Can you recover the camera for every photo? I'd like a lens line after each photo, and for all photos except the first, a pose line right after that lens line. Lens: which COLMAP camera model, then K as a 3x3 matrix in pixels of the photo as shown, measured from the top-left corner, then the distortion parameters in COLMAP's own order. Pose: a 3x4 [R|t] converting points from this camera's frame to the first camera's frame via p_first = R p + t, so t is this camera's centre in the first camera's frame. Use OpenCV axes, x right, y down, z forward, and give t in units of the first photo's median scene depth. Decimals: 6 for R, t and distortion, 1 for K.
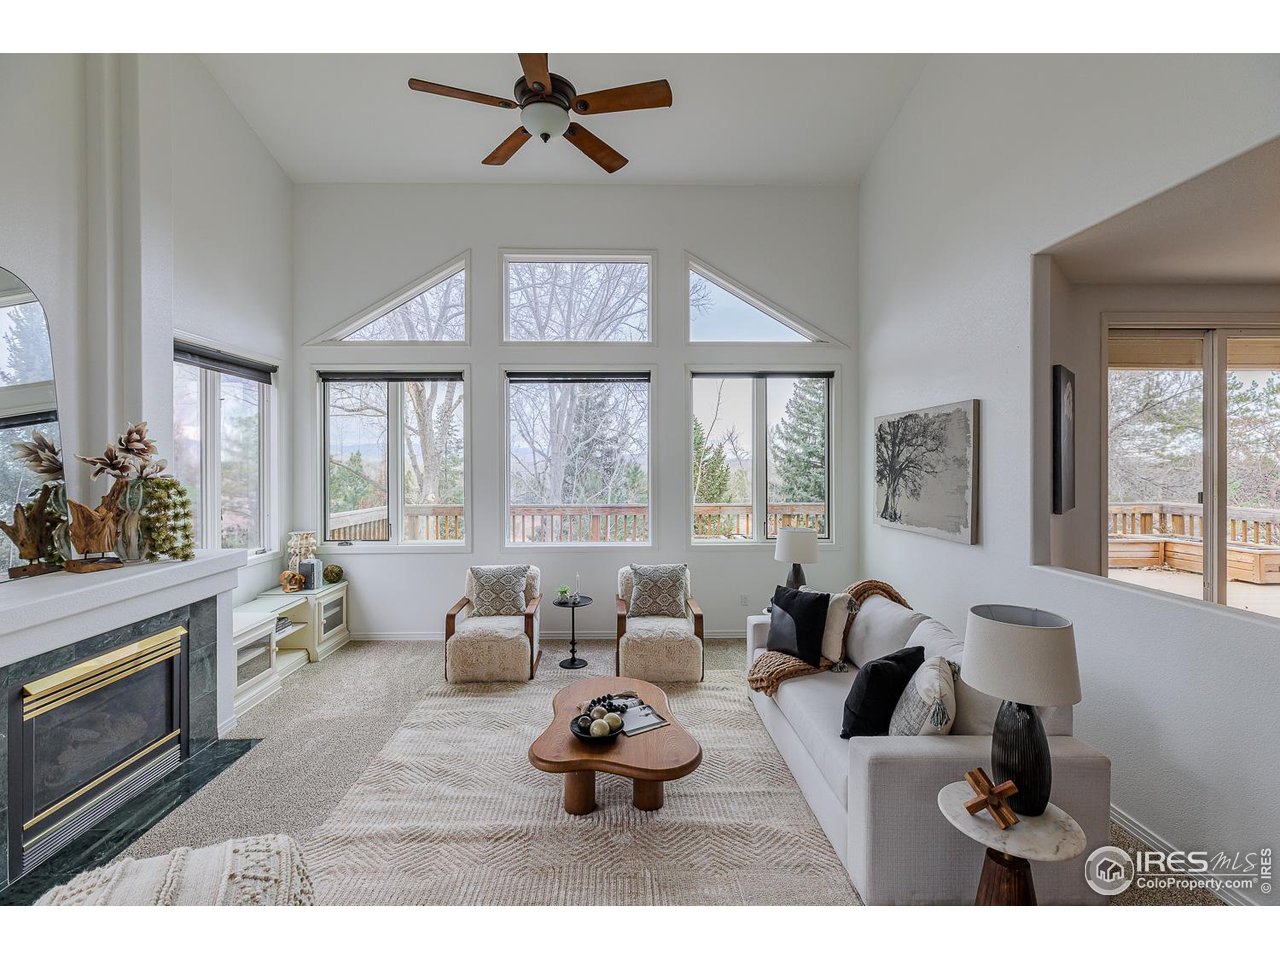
lens RADIAL K [[580.0, 0, 632.2], [0, 580.0, 462.7], [0, 0, 1]] dist [-0.000087, 0.000170]
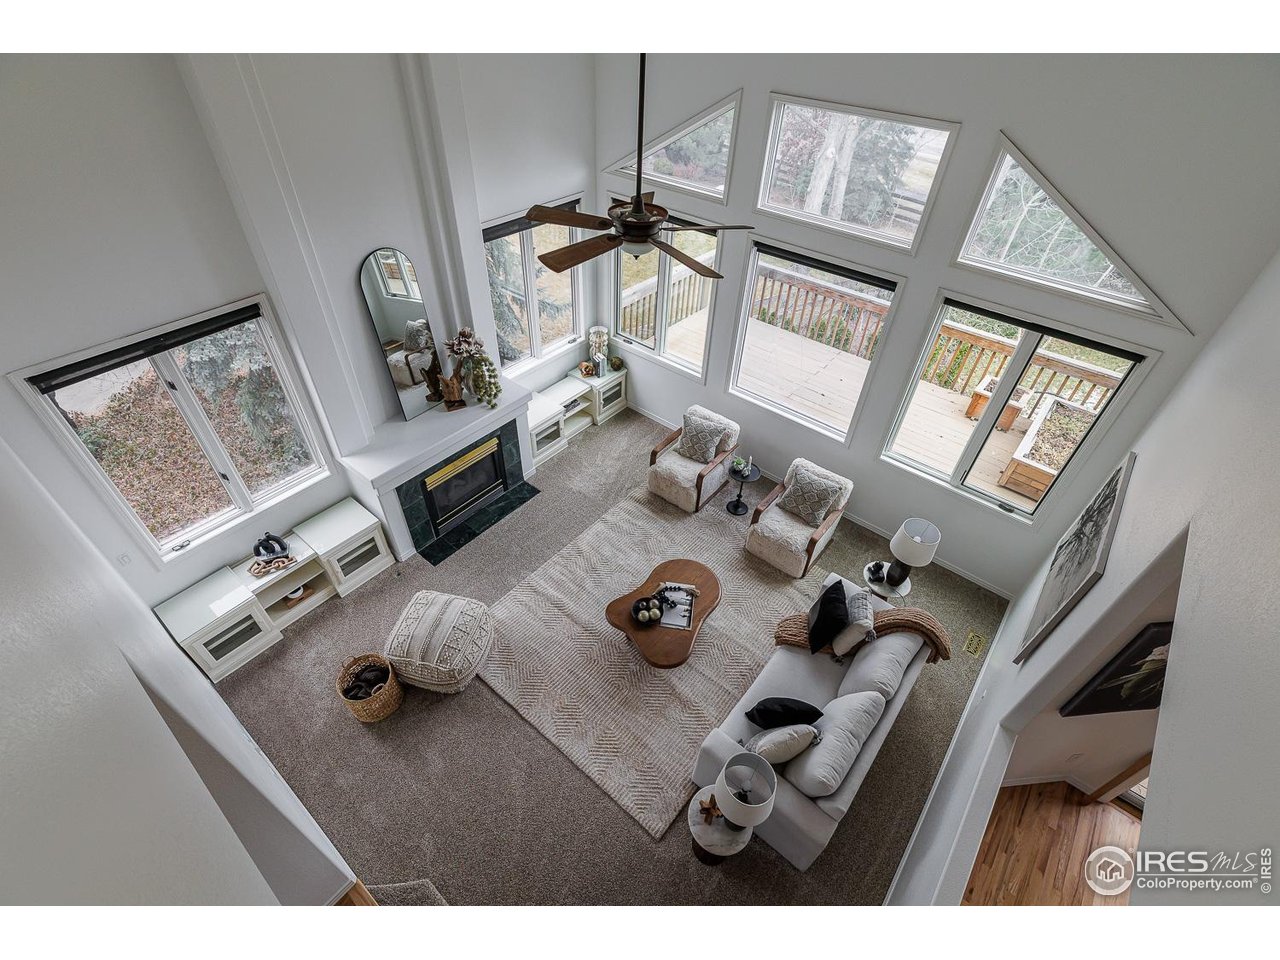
lens RADIAL K [[590.2, 0, 640.0], [0, 590.2, 480.0], [0, 0, 1]] dist [0.000628, 0.000040]
pose [[0.758700, 0.456206, -0.465028, 0.328493], [-0.037466, 0.743221, 0.667996, -0.592100], [0.650362, -0.489386, 0.580974, 0.105851]]
